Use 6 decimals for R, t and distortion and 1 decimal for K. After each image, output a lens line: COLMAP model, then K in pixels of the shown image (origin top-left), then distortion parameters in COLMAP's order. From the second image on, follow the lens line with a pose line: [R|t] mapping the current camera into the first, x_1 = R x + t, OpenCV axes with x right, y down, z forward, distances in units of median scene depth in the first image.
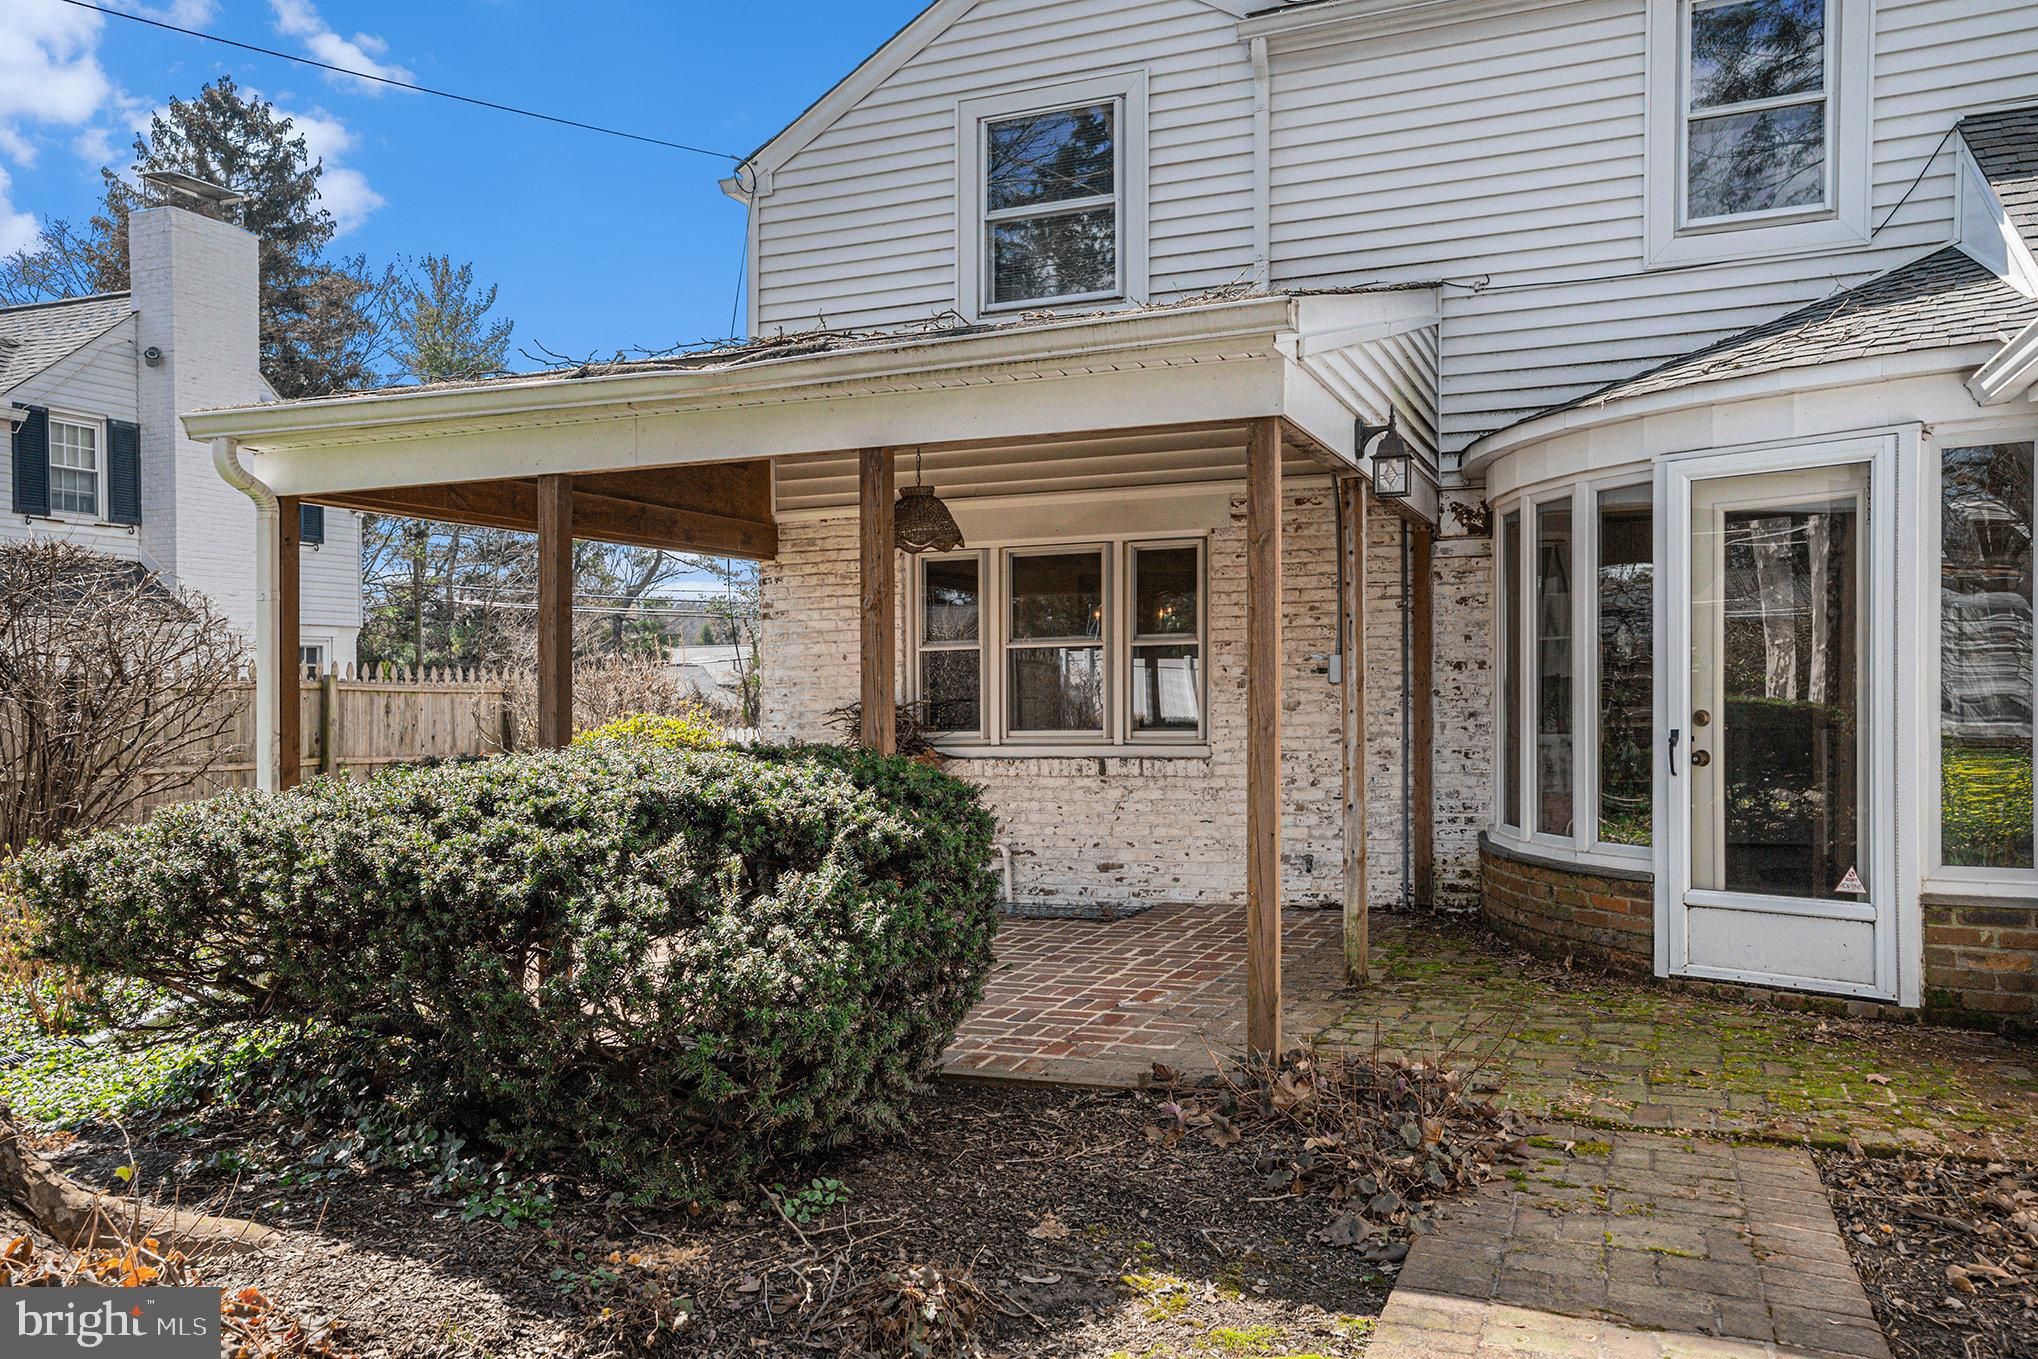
lens RADIAL K [[1567.3, 0, 1014.2], [0, 1567.3, 756.0], [0, 0, 1]] dist [-0.001633, 0.048370]
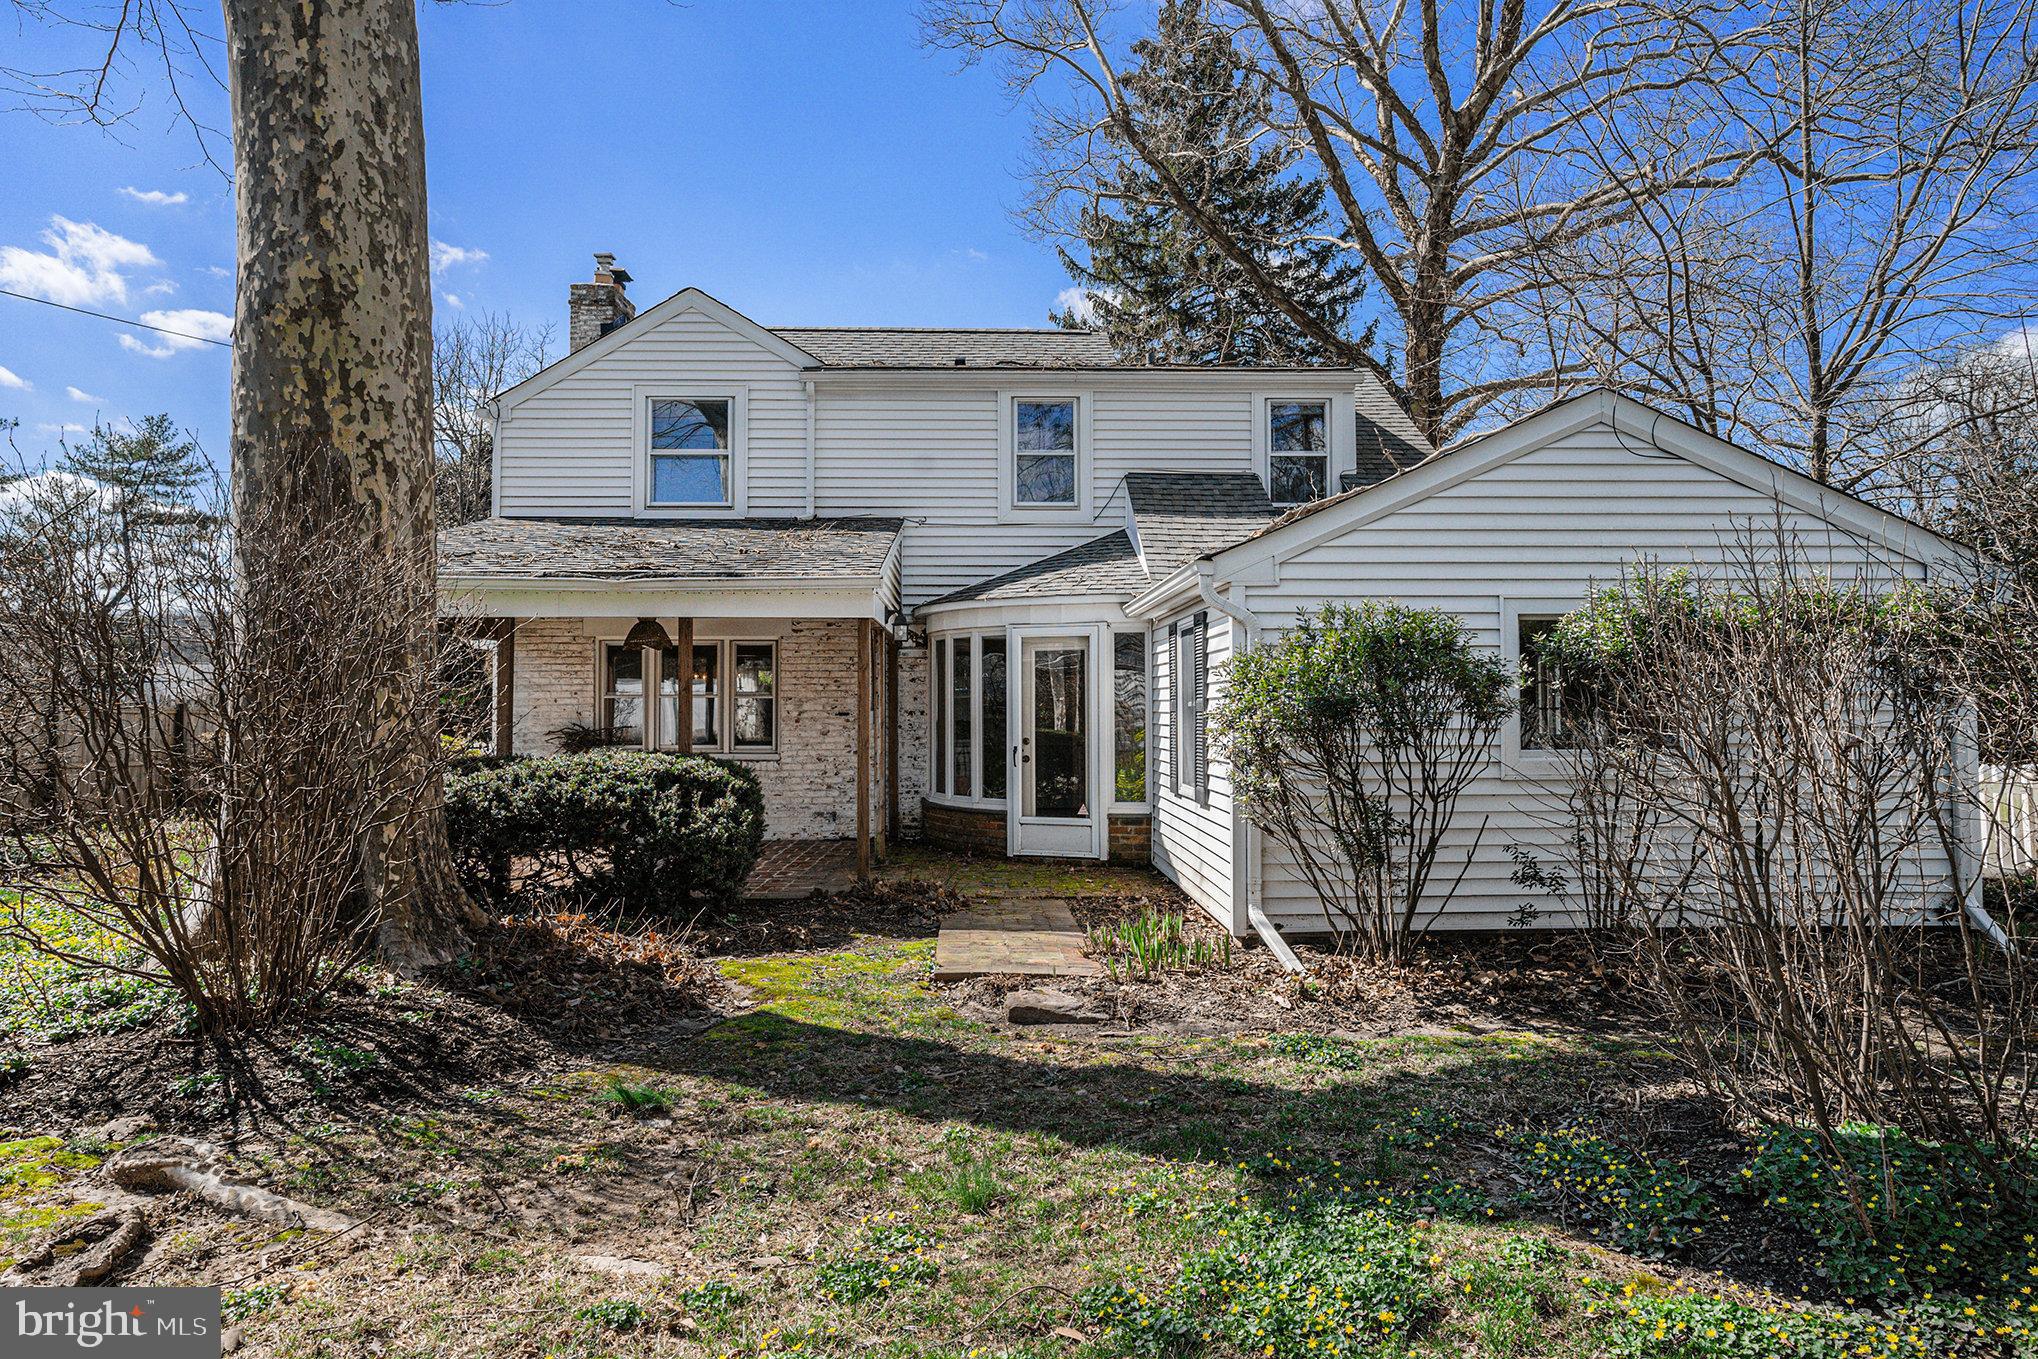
lens RADIAL K [[1308.9, 0, 1013.8], [0, 1308.9, 767.3], [0, 0, 1]] dist [-0.004141, 0.020012]
pose [[0.915783, -0.002634, 0.401664, -0.250147], [0.002364, 0.999997, 0.001168, 0.008214], [-0.401665, -0.000120, 0.915786, -0.536317]]
